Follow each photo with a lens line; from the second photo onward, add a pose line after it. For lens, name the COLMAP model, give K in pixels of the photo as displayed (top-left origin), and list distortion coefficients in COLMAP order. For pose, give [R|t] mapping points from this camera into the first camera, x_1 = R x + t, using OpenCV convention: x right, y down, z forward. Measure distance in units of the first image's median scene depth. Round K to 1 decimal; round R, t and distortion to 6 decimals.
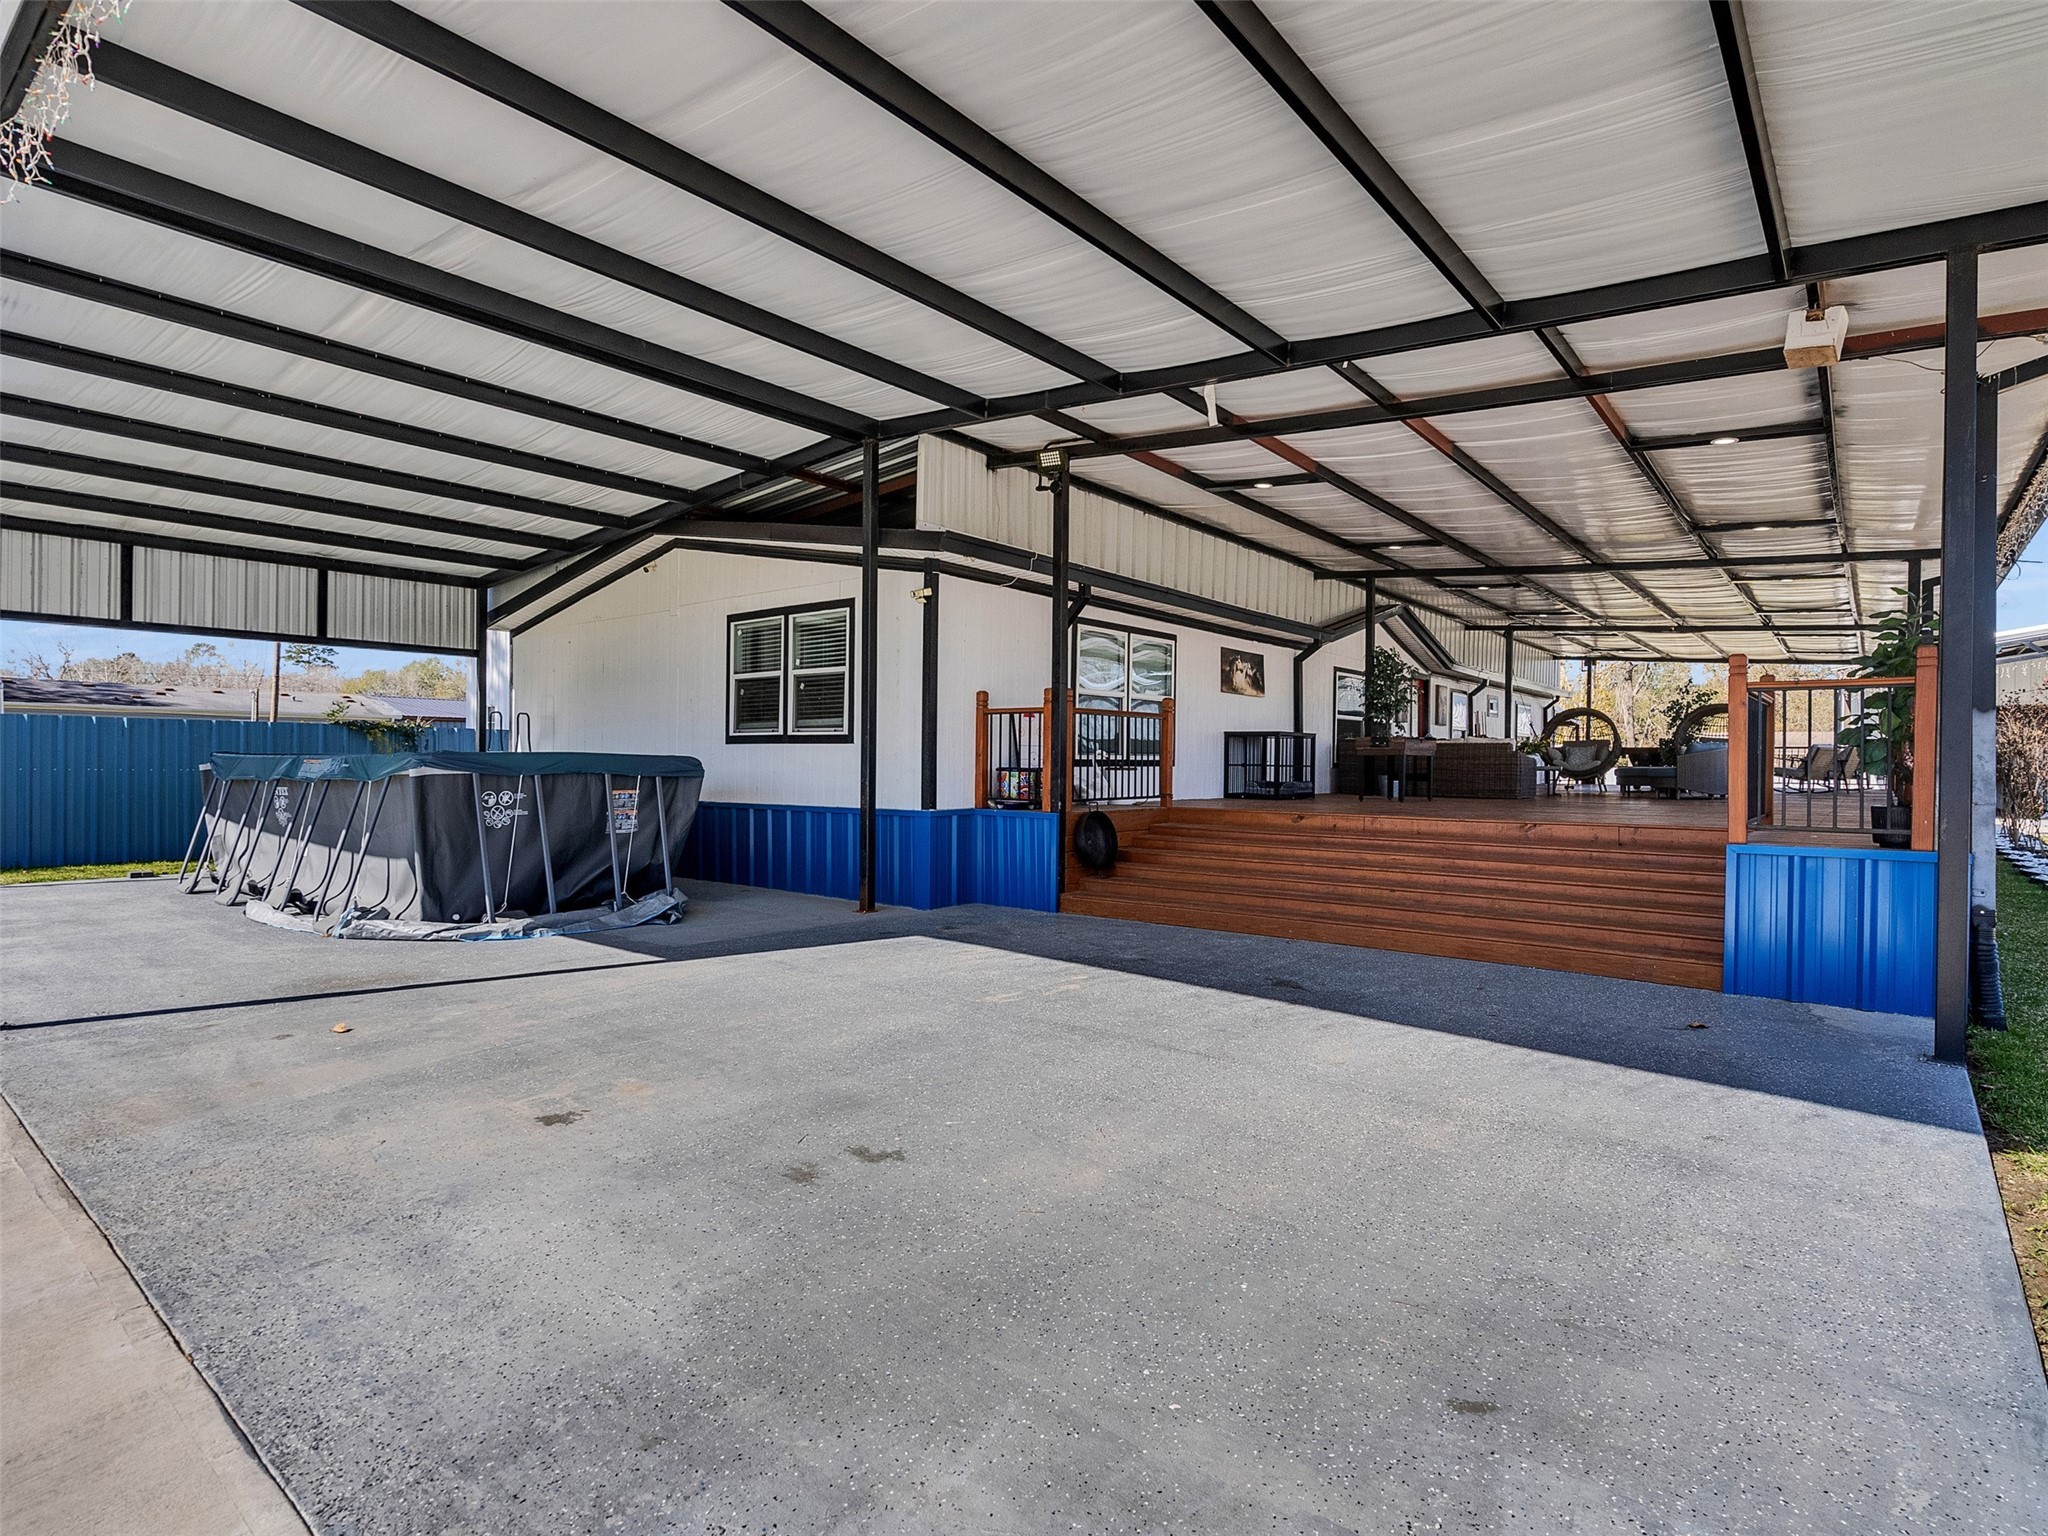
lens RADIAL K [[1070.8, 0, 1024.0], [0, 1070.8, 768.0], [0, 0, 1]] dist [-0.000976, -0.000058]
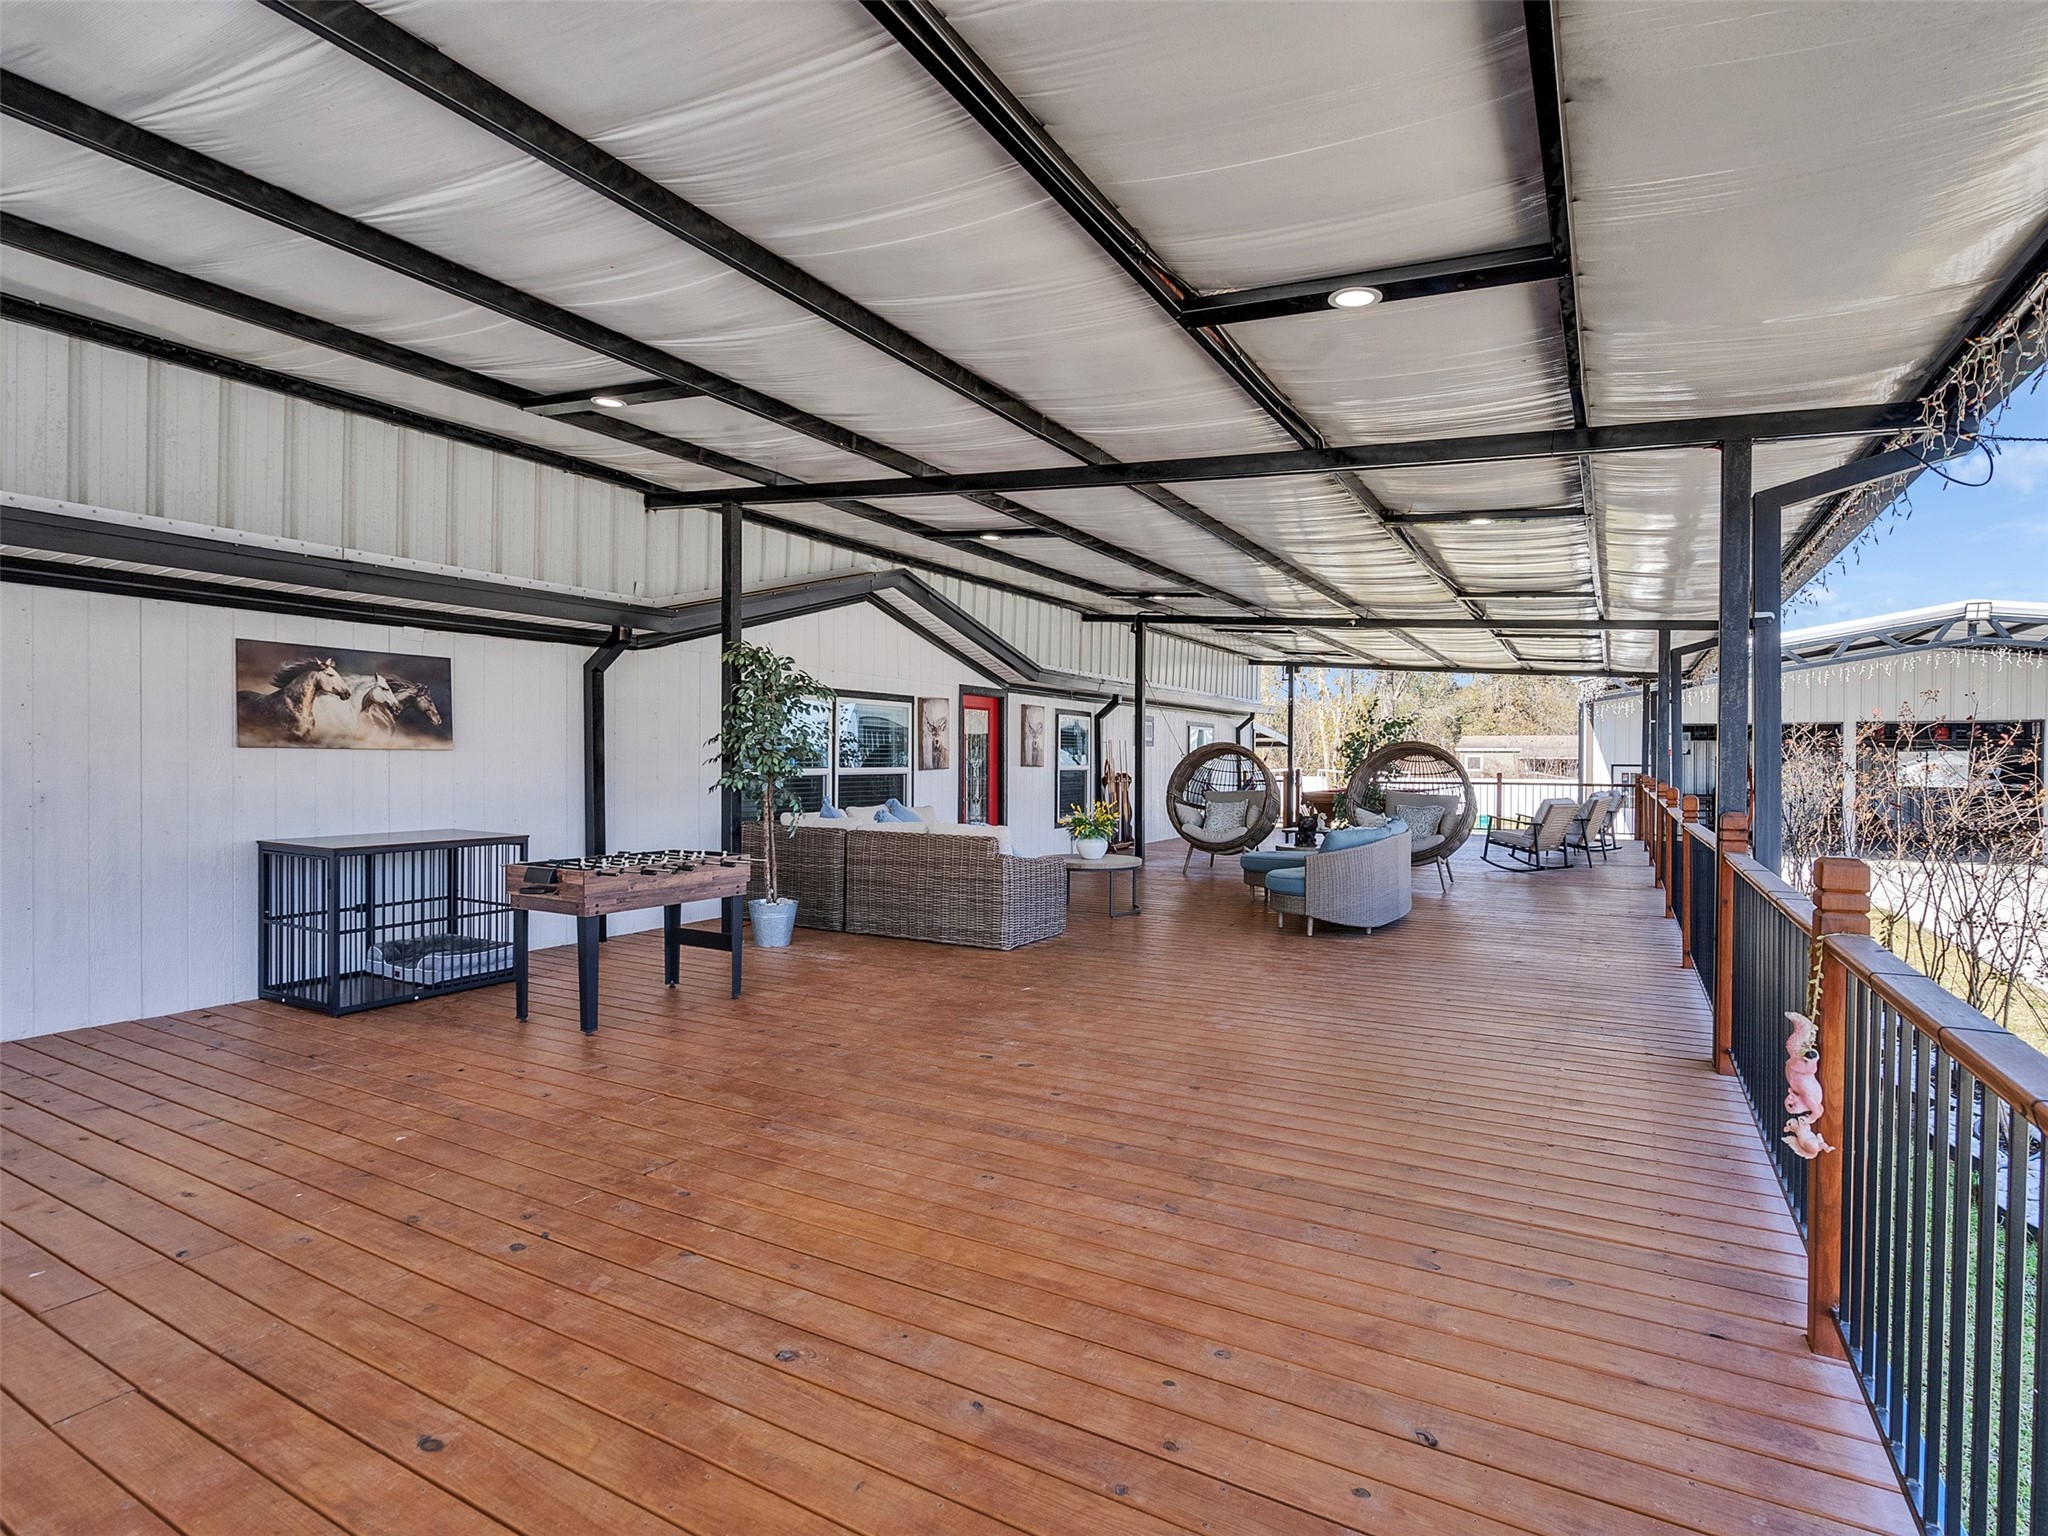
lens RADIAL K [[1111.8, 0, 1024.0], [0, 1111.8, 768.0], [0, 0, 1]] dist [-0.002006, -0.000217]
pose [[0.983038, -0.007138, 0.183261, 0.309068], [0.007188, 0.999974, 0.000390, -0.046795], [-0.183259, 0.000934, 0.983064, 0.401147]]
